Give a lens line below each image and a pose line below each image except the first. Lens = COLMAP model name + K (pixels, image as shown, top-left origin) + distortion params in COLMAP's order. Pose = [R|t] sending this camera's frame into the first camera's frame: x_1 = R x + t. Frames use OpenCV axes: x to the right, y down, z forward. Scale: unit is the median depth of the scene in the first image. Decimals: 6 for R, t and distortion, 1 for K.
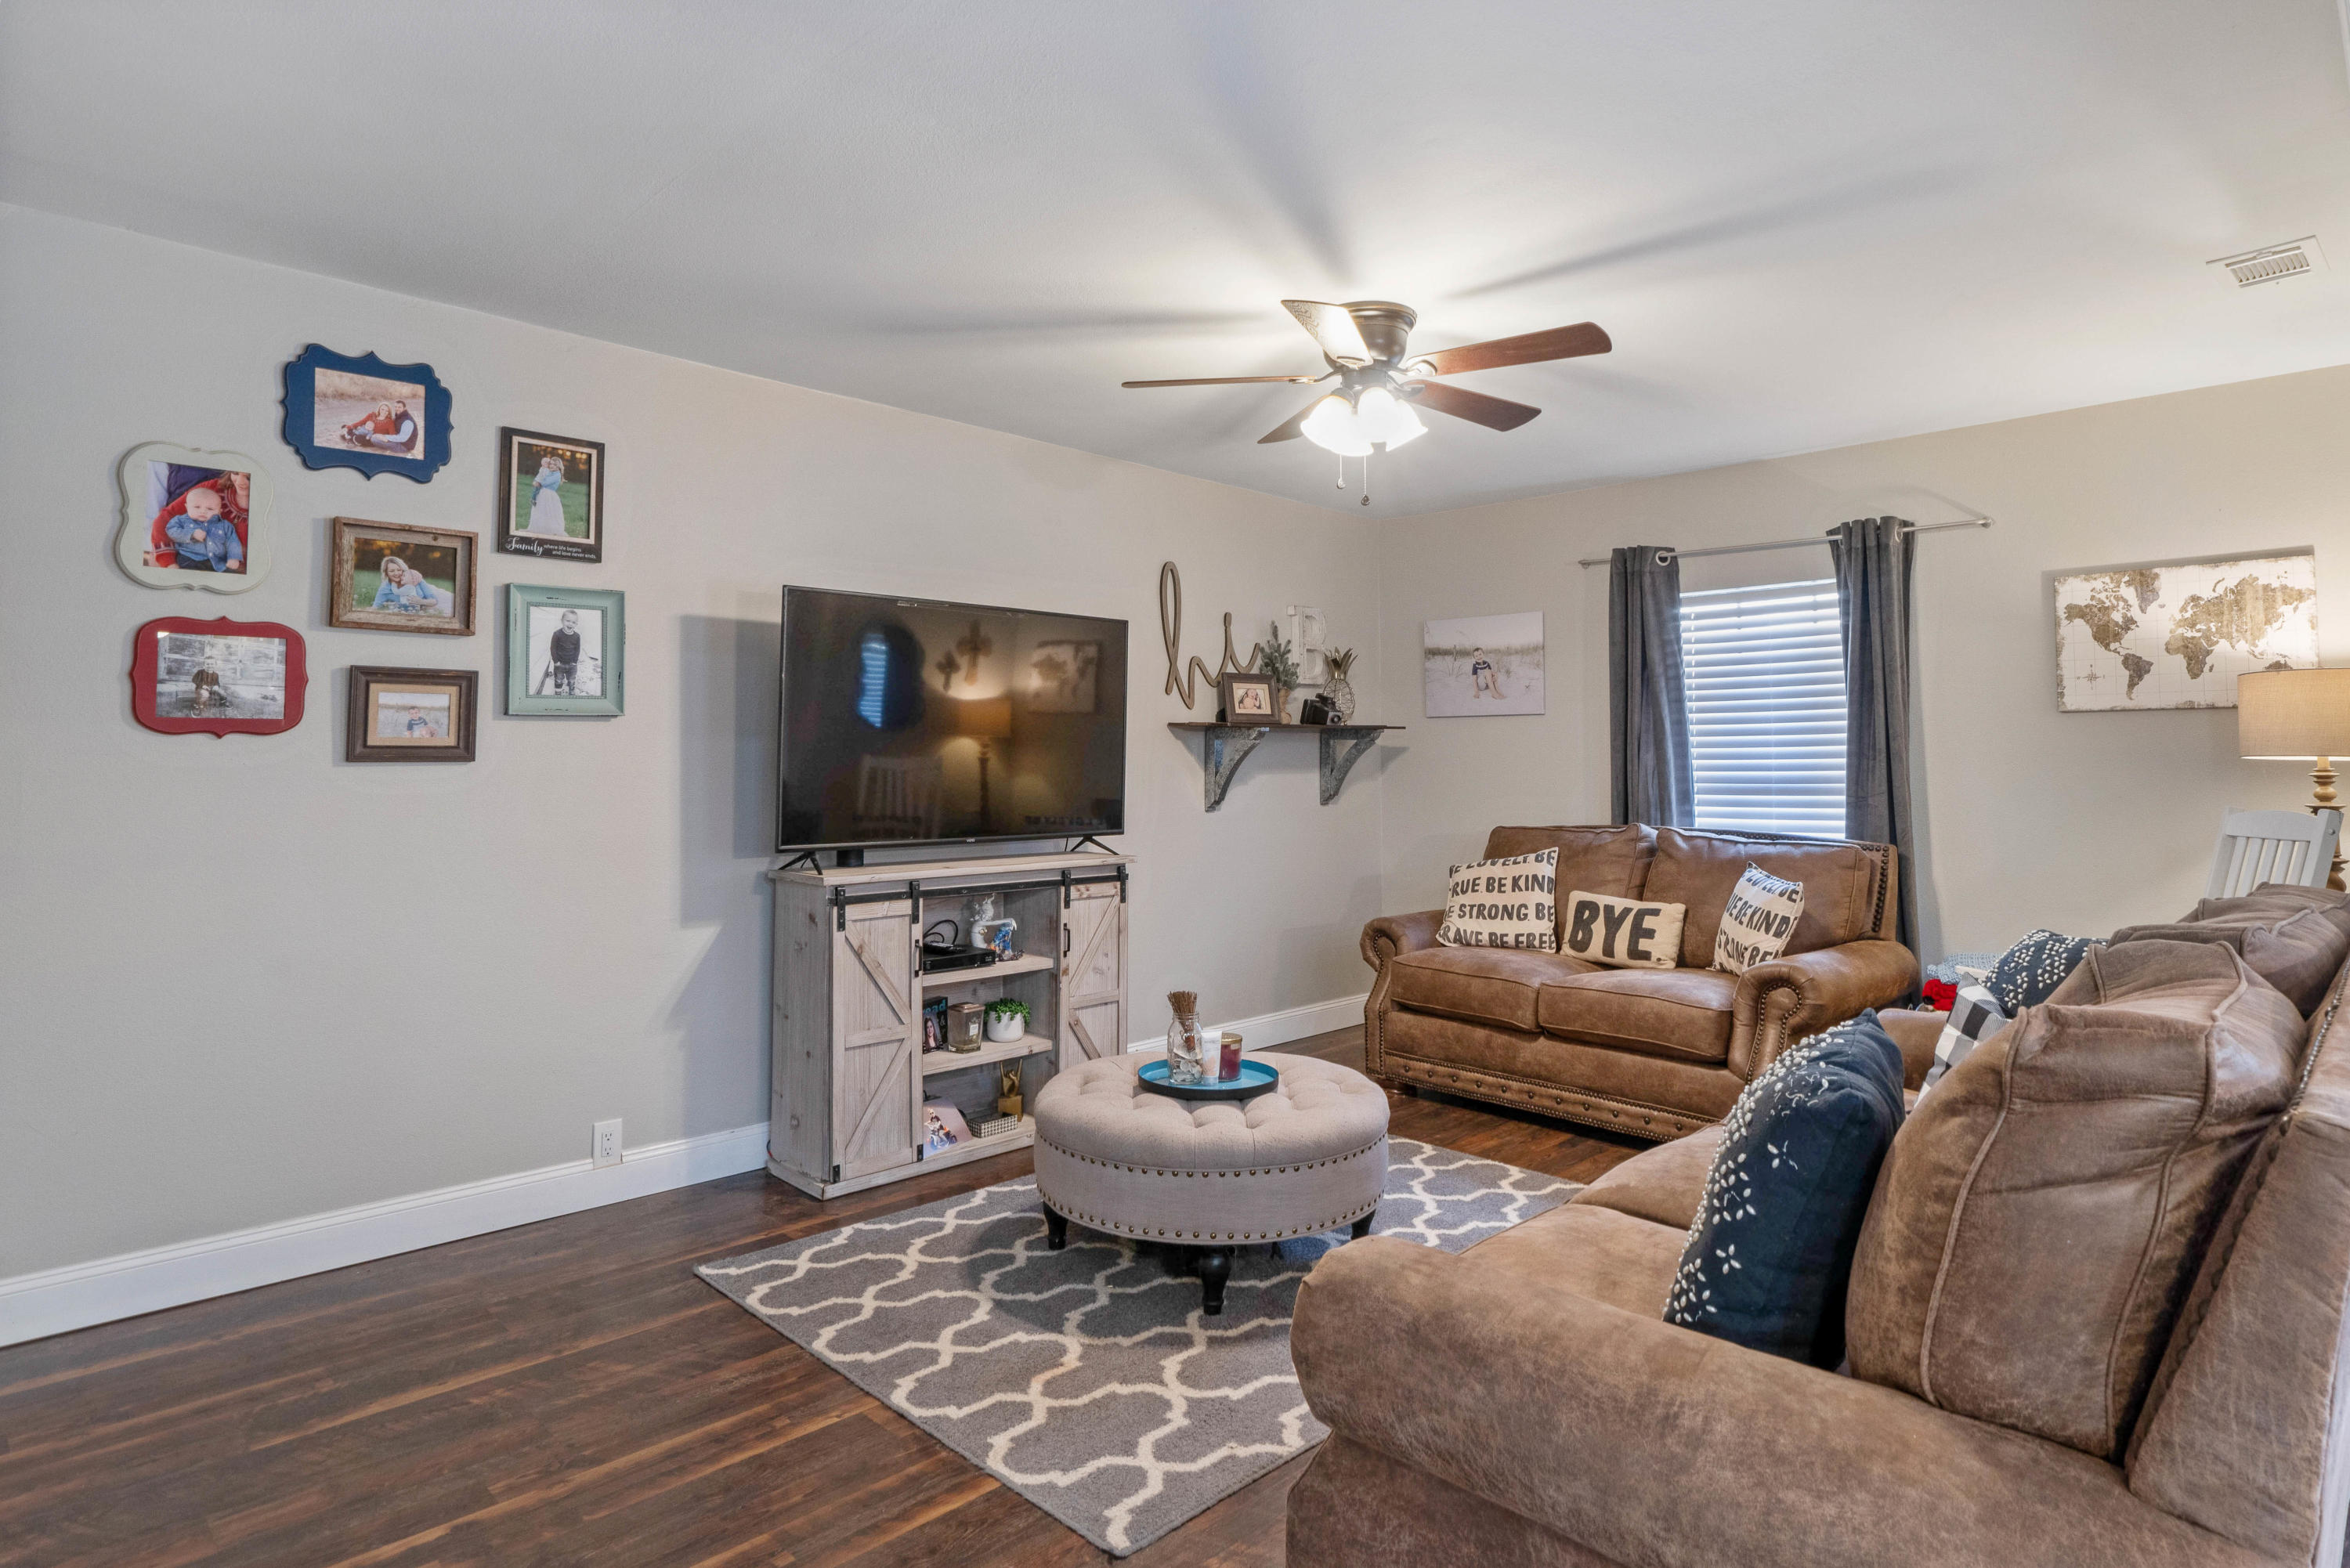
lens RADIAL K [[1264.9, 0, 1159.6], [0, 1264.9, 703.8], [0, 0, 1]] dist [-0.002988, 0.000028]
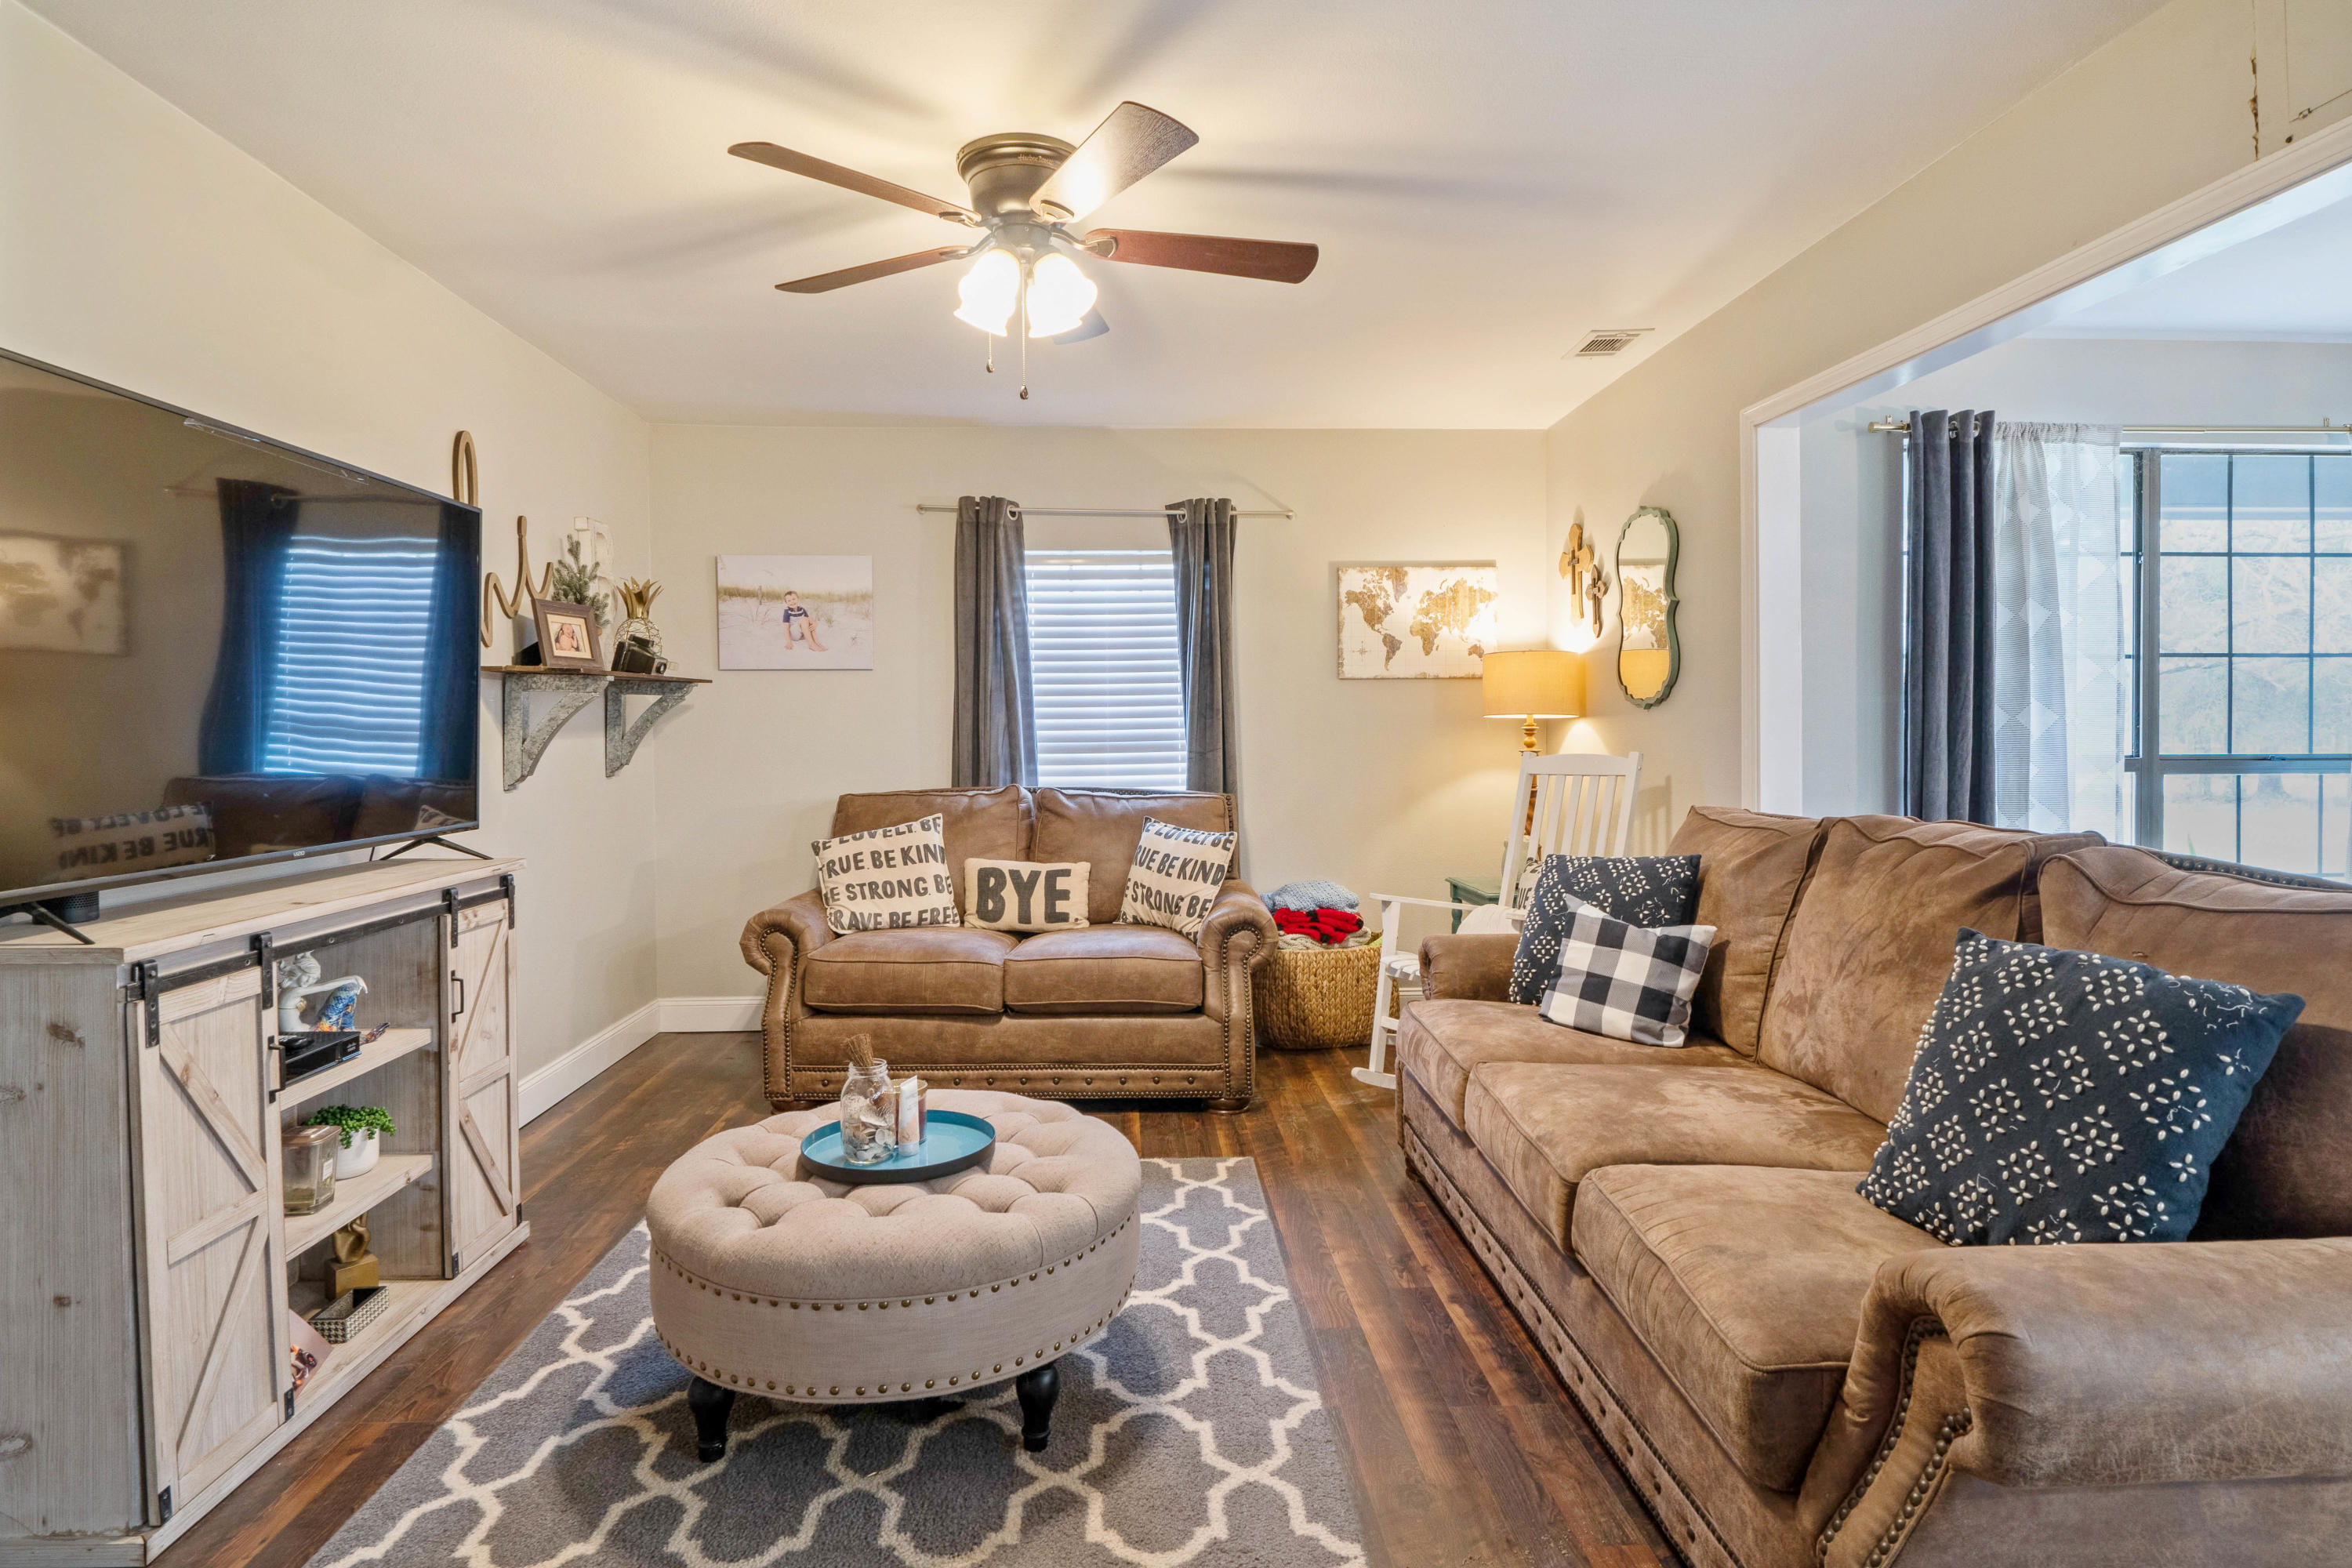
lens RADIAL K [[1261.2, 0, 1157.4], [0, 1261.2, 751.5], [0, 0, 1]] dist [-0.003536, 0.000175]
pose [[0.673714, -0.018385, 0.738763, -0.290359], [-0.029930, 0.998191, 0.052137, 0.017365], [-0.738386, -0.057236, 0.671945, 0.297026]]
